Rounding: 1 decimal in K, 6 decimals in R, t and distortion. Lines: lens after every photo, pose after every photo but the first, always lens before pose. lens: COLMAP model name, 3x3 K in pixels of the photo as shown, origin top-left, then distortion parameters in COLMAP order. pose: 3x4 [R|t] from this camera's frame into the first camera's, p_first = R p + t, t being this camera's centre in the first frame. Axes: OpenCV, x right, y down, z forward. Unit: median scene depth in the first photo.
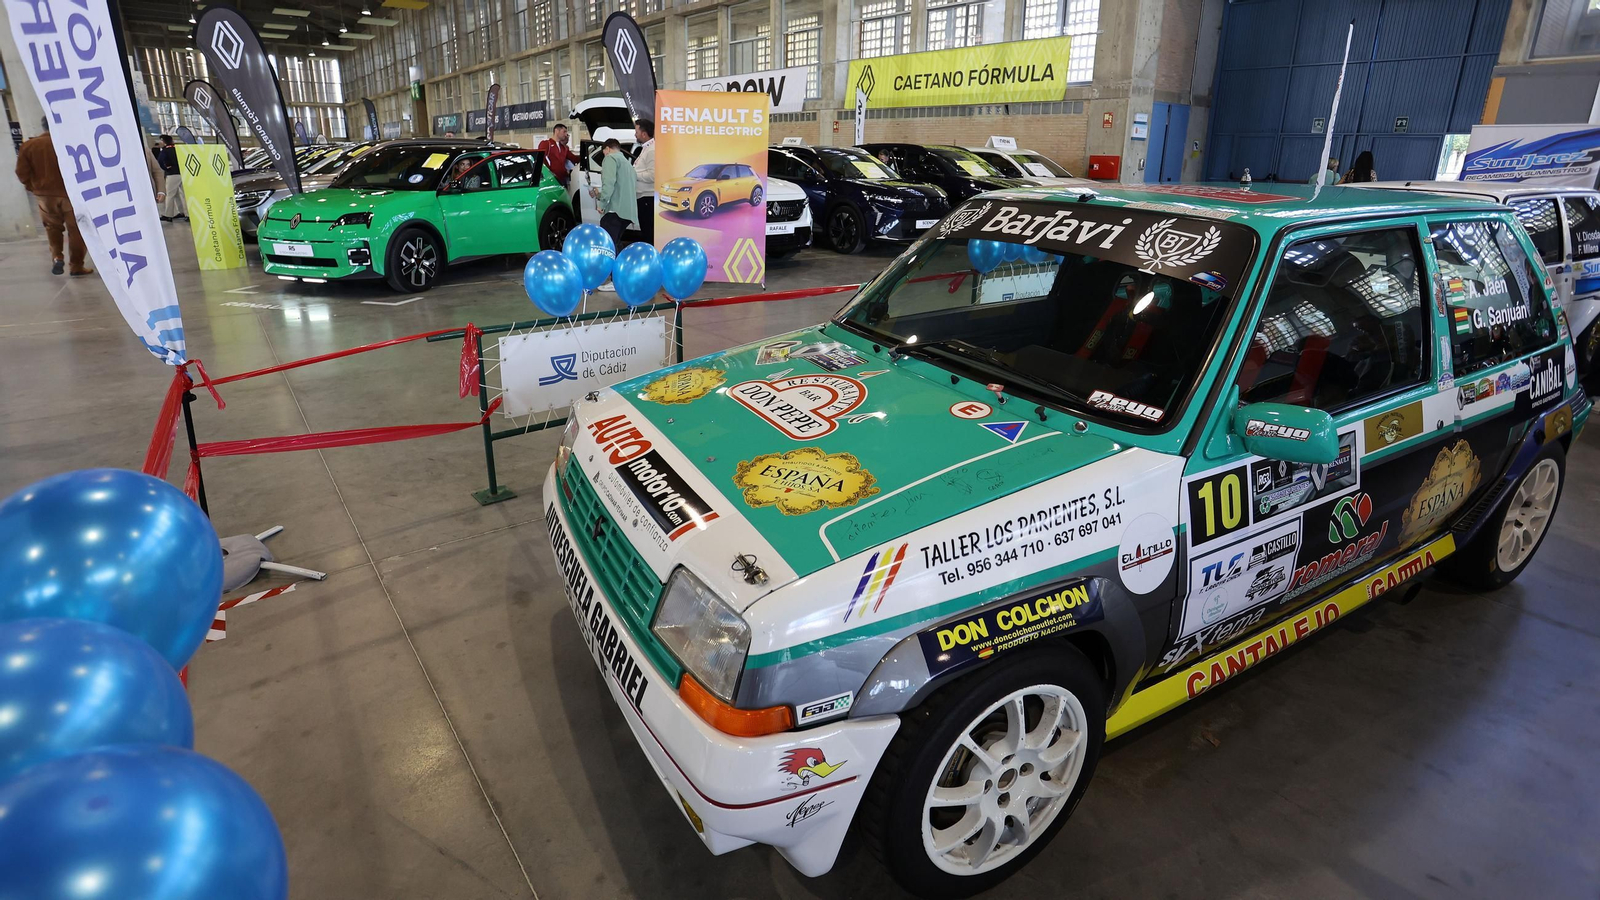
lens RADIAL K [[780.4, 0, 796.5], [0, 780.4, 402.4], [0, 0, 1]] dist [-0.059040, 0.019181]
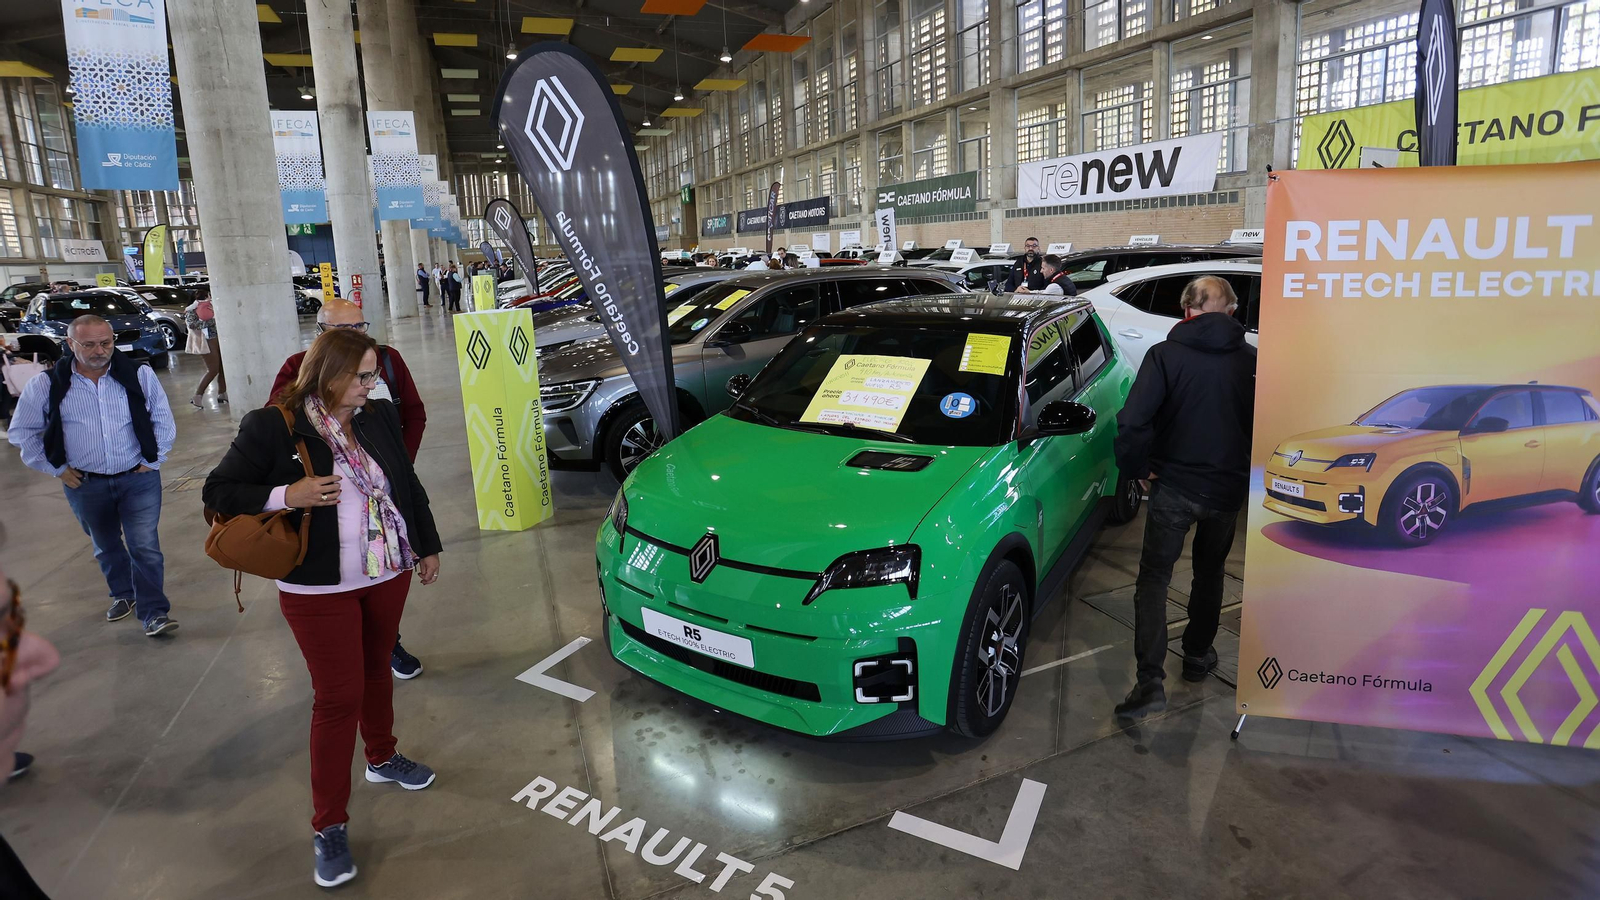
lens RADIAL K [[780.4, 0, 796.2], [0, 780.4, 389.7], [0, 0, 1]] dist [-0.059040, 0.019181]
pose [[0.959449, -0.003871, -0.281856, -0.173849], [-0.029423, 0.993068, -0.113796, -0.094361], [0.280343, 0.117475, 0.952684, 0.220379]]
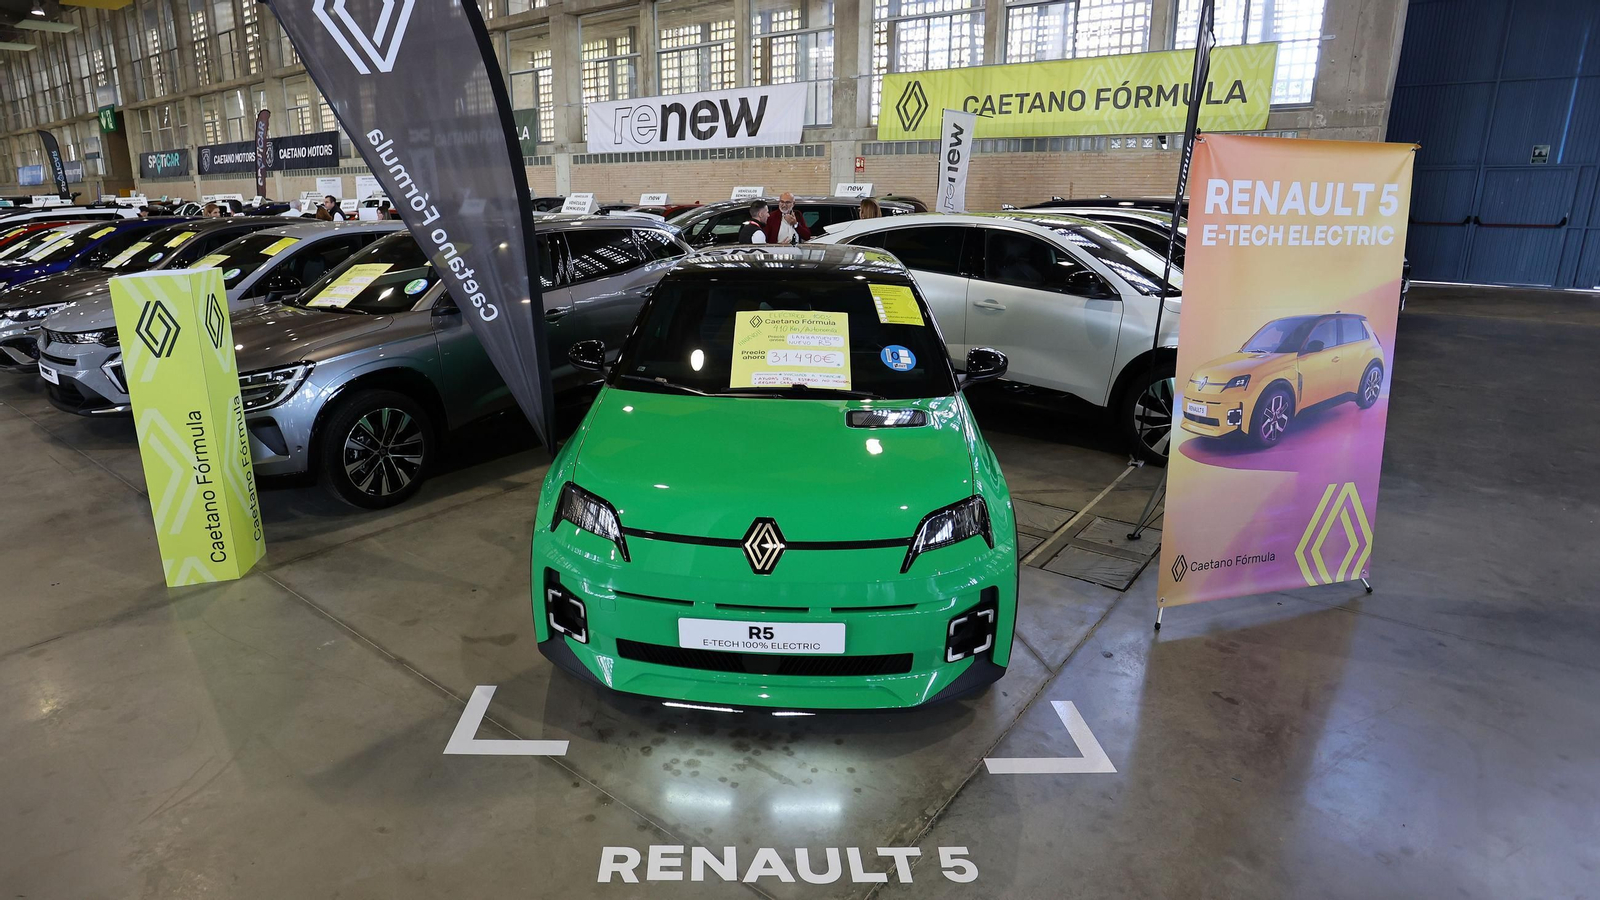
lens RADIAL K [[879.7, 0, 729.9], [0, 879.7, 426.4], [0, 0, 1]] dist [-0.060379, 0.017410]
pose [[0.977180, -0.079867, 0.196826, -0.251492], [0.086642, 0.995899, -0.026038, -0.095149], [-0.193940, 0.042497, 0.980093, 0.218212]]
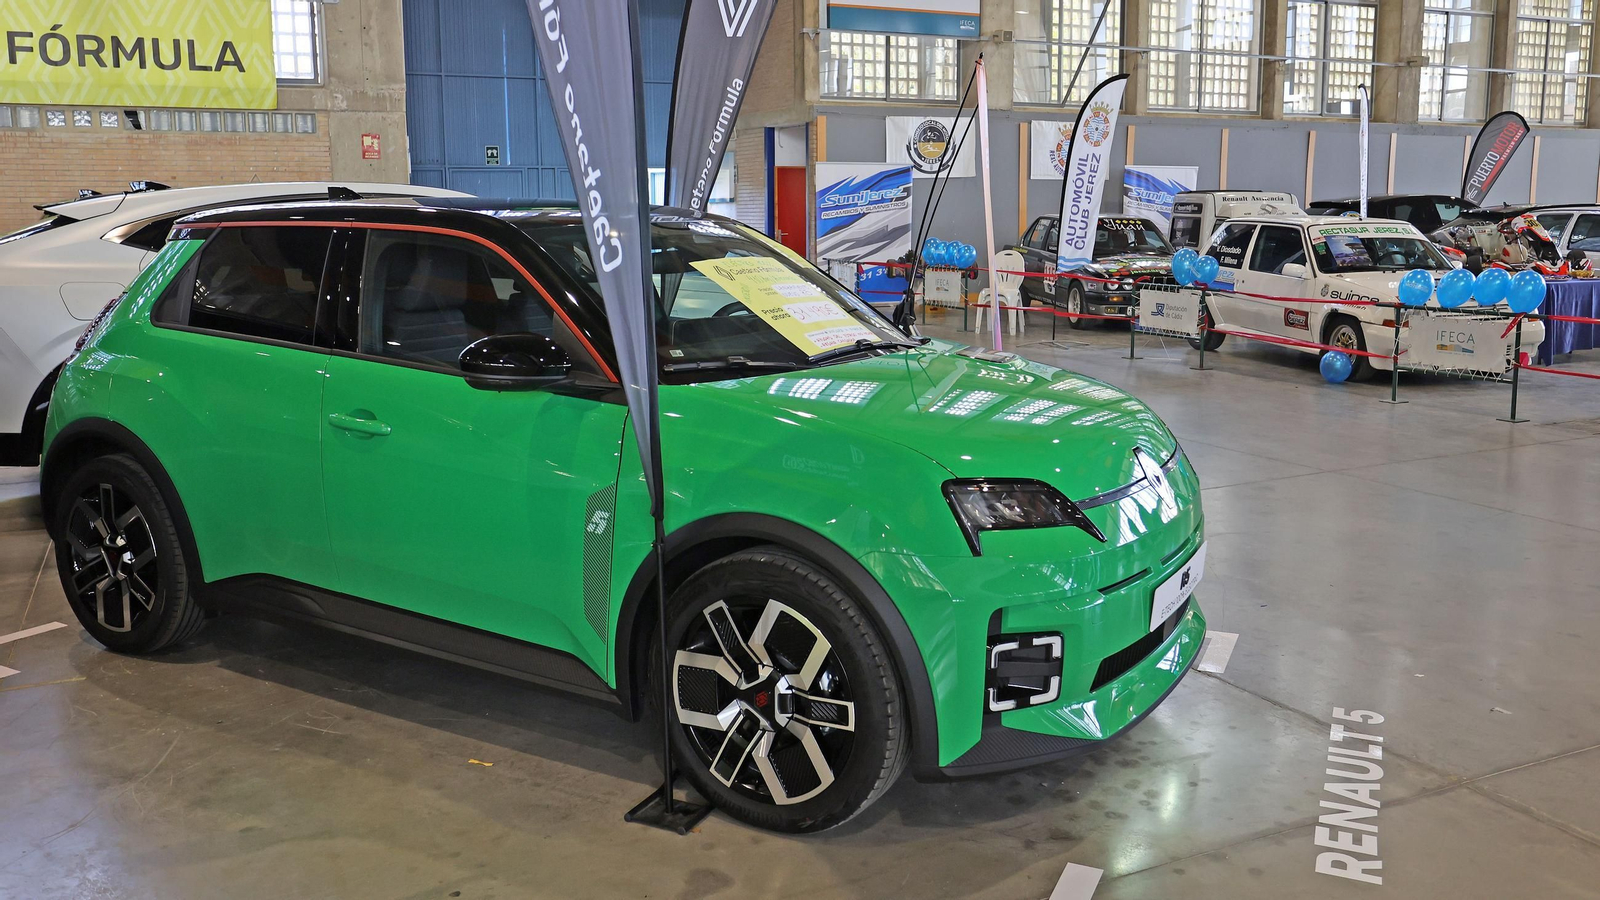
lens RADIAL K [[1275.5, 0, 797.8], [0, 1275.5, 406.2], [0, 0, 1]] dist [-0.014124, 0.030791]
pose [[0.212483, -0.166374, 0.962897, -0.375022], [0.302819, 0.948100, 0.096994, -0.116447], [-0.929060, 0.270974, 0.251836, 0.338601]]
